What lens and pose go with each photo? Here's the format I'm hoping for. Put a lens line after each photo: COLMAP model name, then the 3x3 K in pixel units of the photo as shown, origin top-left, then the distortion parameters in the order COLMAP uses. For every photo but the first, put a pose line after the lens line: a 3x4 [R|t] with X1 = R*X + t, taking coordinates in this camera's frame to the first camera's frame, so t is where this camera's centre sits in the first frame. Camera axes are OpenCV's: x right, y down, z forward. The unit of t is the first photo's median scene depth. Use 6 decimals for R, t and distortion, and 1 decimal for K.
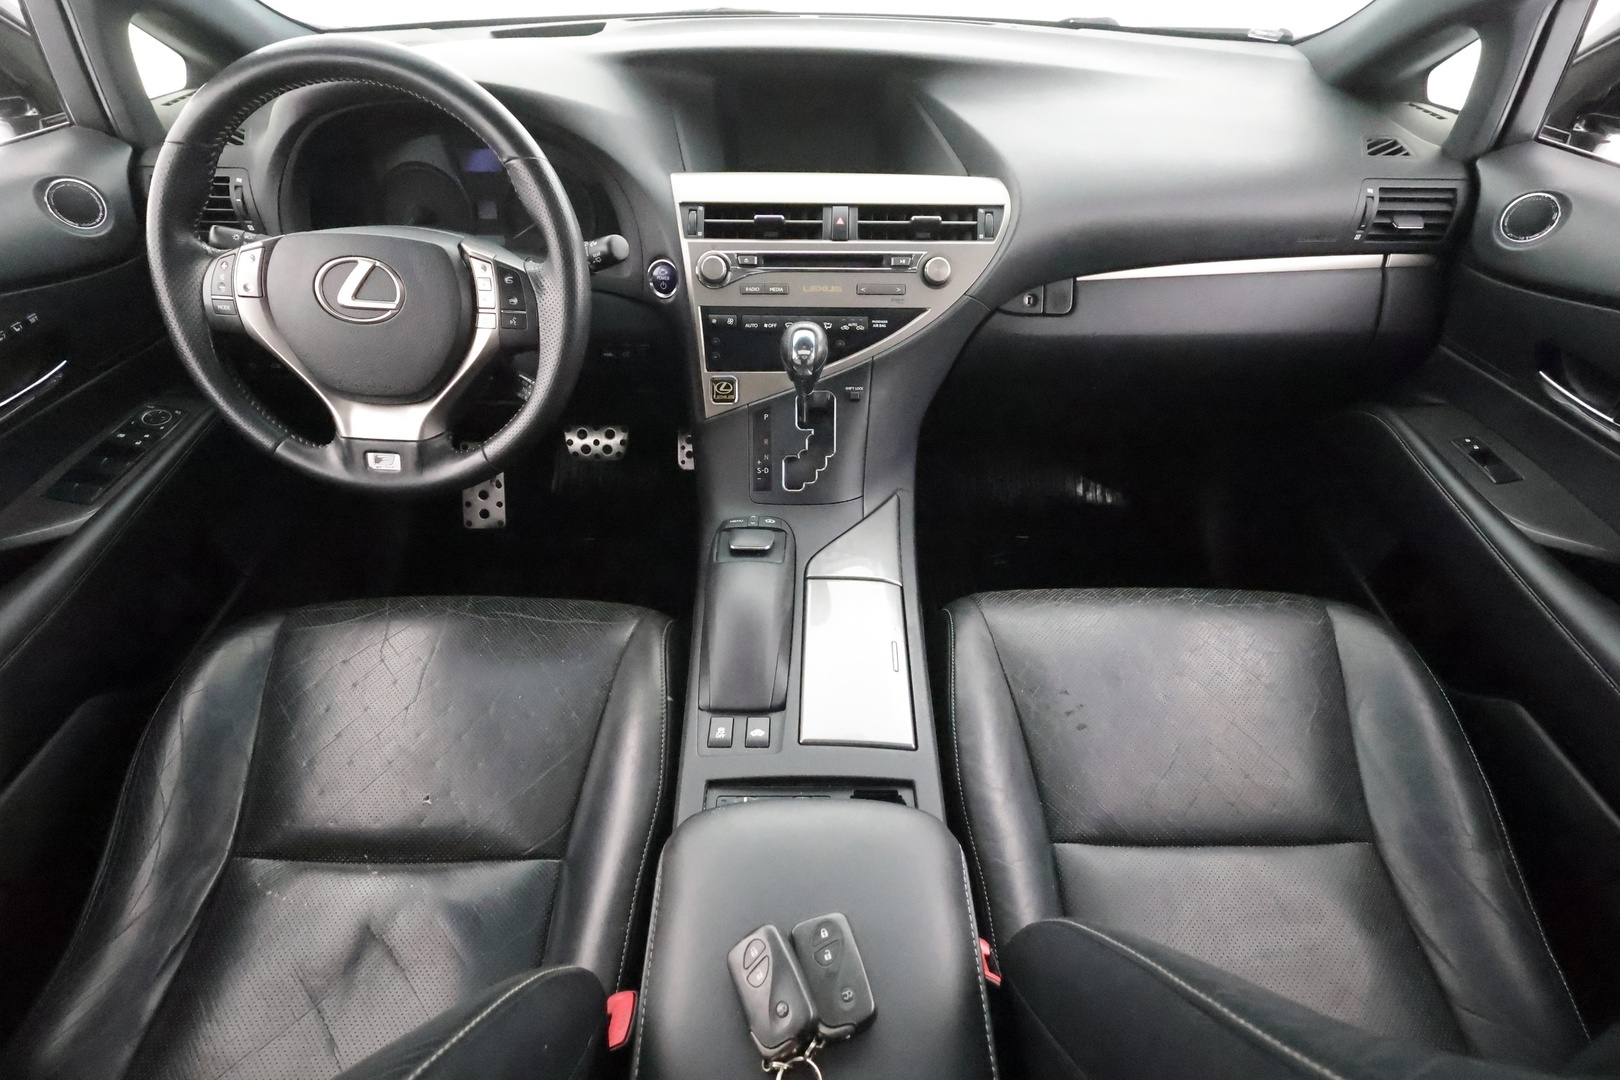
lens RADIAL K [[751.1, 0, 808.2], [0, 751.1, 535.2], [0, 0, 1]] dist [0.002843, -0.000728]
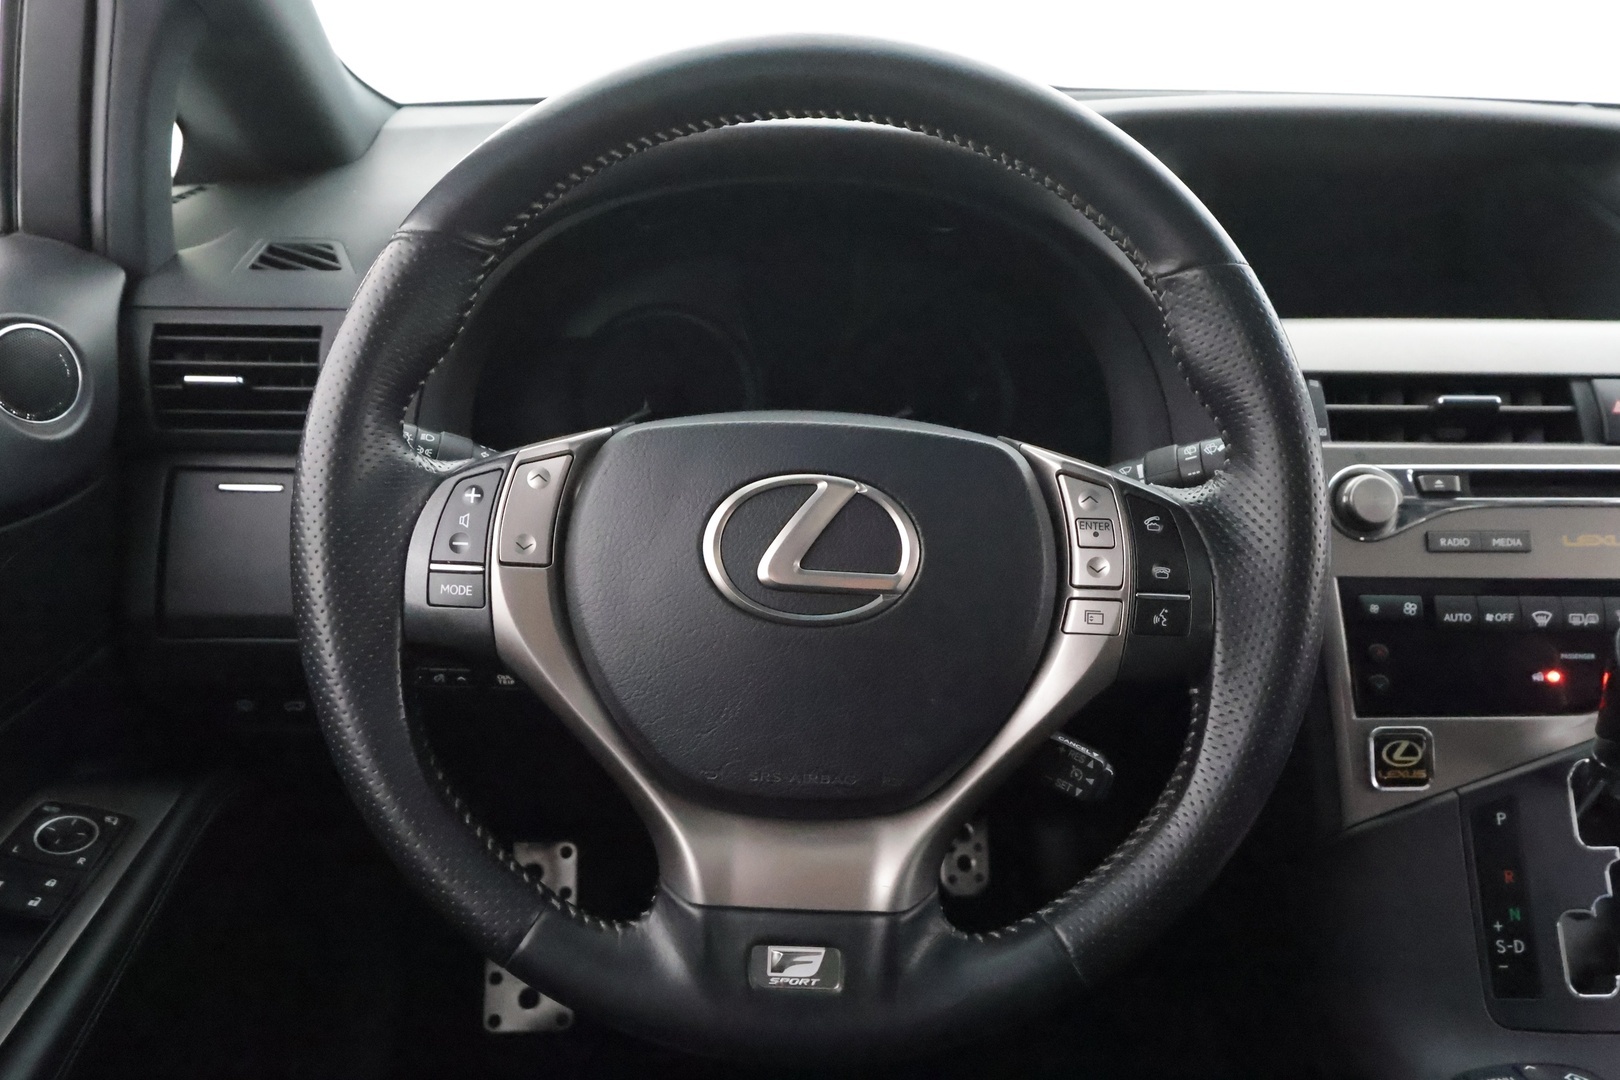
lens RADIAL K [[1273.0, 0, 819.6], [0, 1273.0, 545.4], [0, 0, 1]] dist [0.003509, -0.002997]
pose [[0.999350, -0.004530, 0.035754, -0.495247], [0.015374, 0.950864, -0.309227, -0.087883], [-0.032596, 0.309576, 0.950316, 0.264912]]
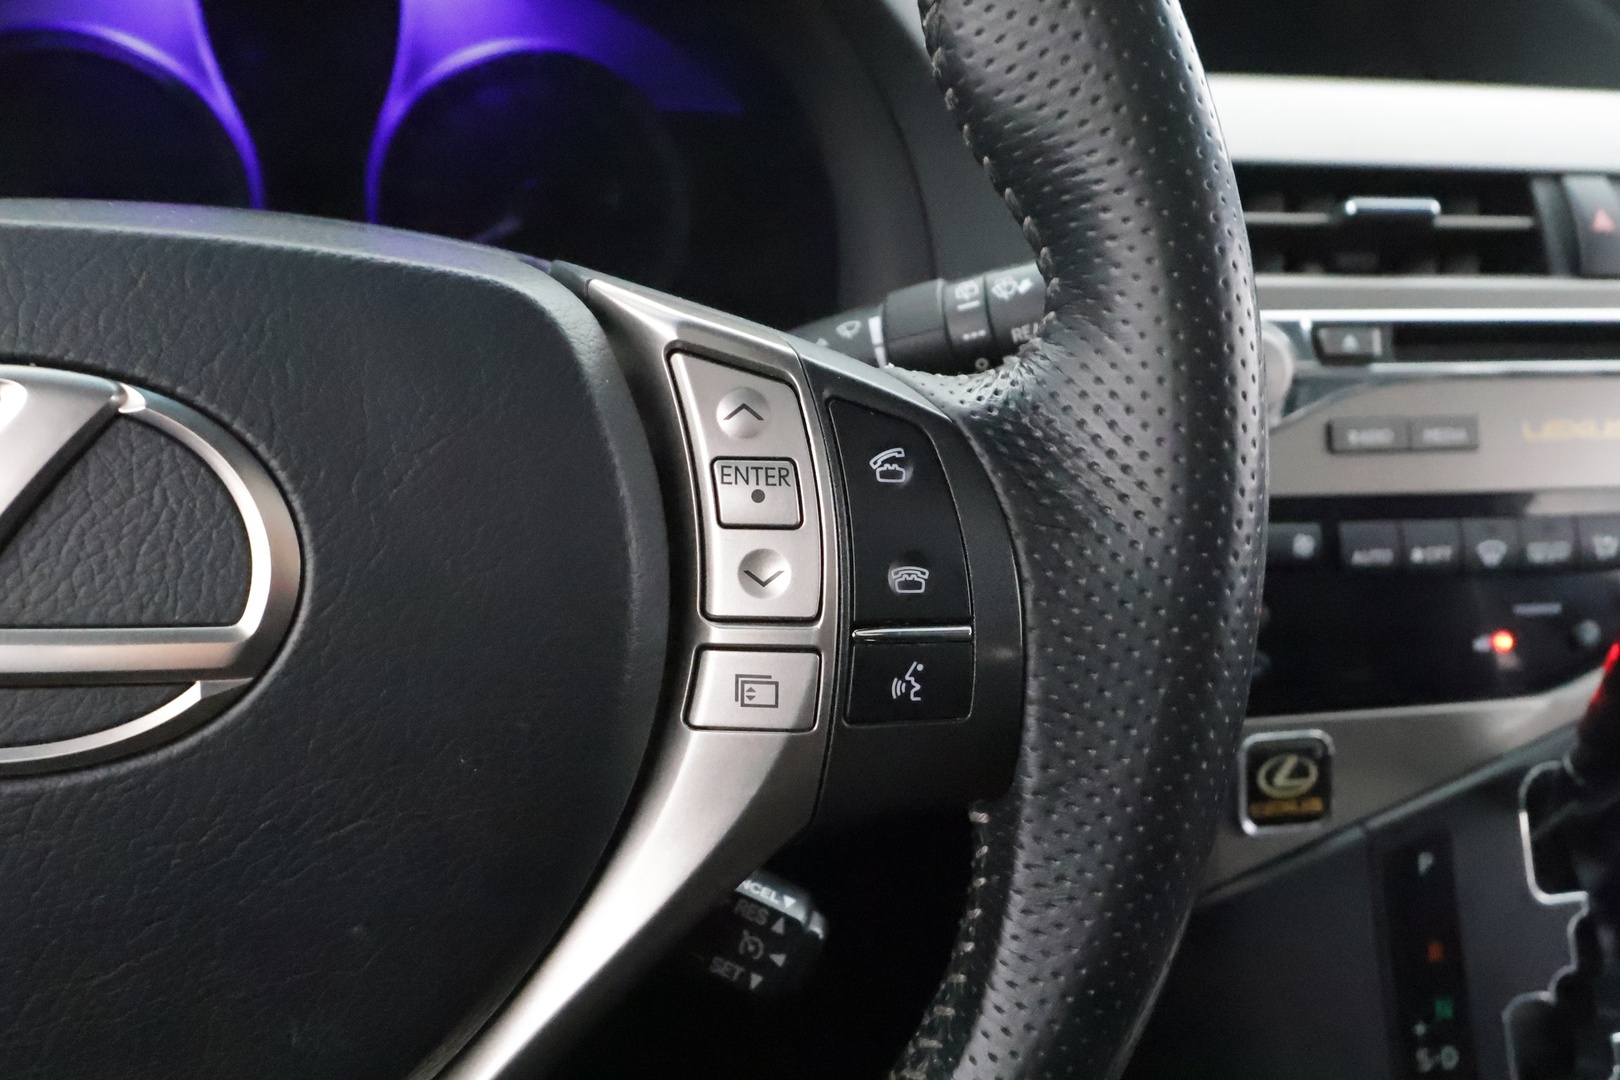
lens RADIAL K [[1273.0, 0, 820.1], [0, 1273.0, 540.8], [0, 0, 1]] dist [0.003509, -0.002997]
pose [[0.977191, -0.044910, 0.207558, -0.388605], [0.083380, 0.980034, -0.180500, -0.216189], [-0.195308, 0.193690, 0.961426, 0.573275]]
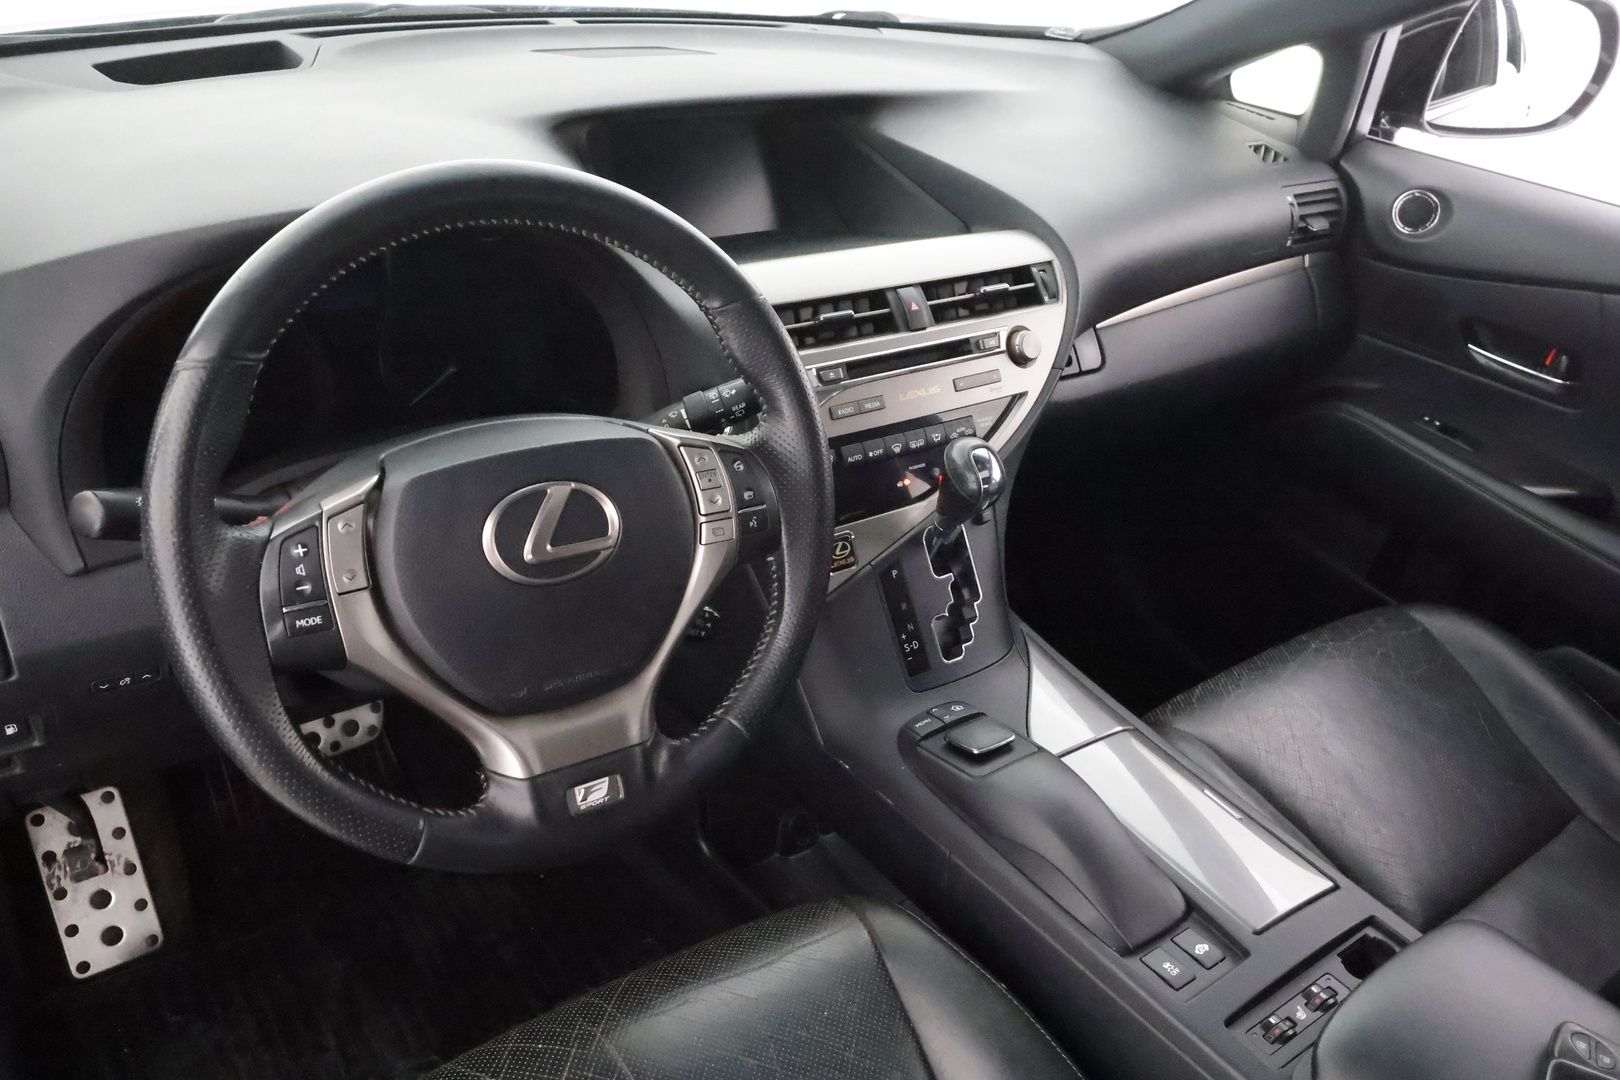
lens RADIAL K [[1273.0, 0, 809.7], [0, 1273.0, 535.6], [0, 0, 1]] dist [0.003509, -0.002997]
pose [[0.805487, -0.242247, 0.540840, -0.800186], [0.316890, 0.947264, -0.047663, -0.165022], [-0.500772, 0.209779, 0.839774, 0.005592]]
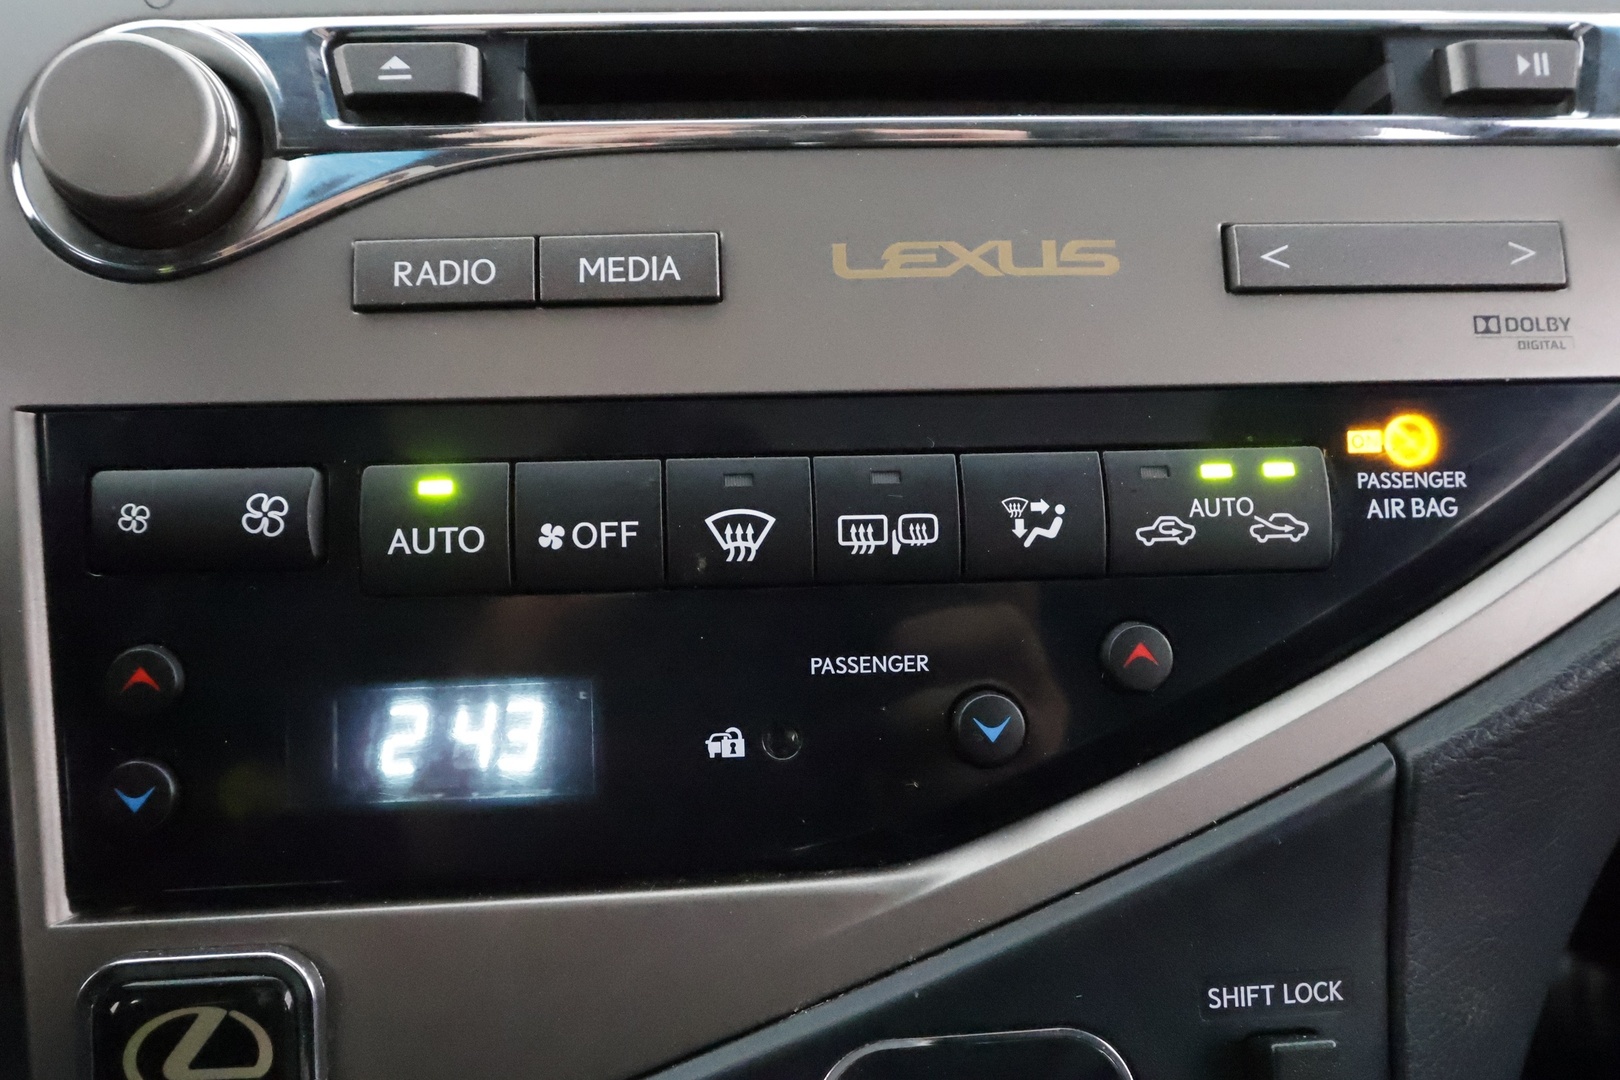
lens RADIAL K [[1273.0, 0, 814.5], [0, 1273.0, 529.1], [0, 0, 1]] dist [0.003509, -0.002997]
pose [[0.995585, -0.035063, 0.087064, -0.031185], [0.058402, 0.957577, -0.282198, -0.218868], [-0.073476, 0.286037, 0.955397, 0.797531]]
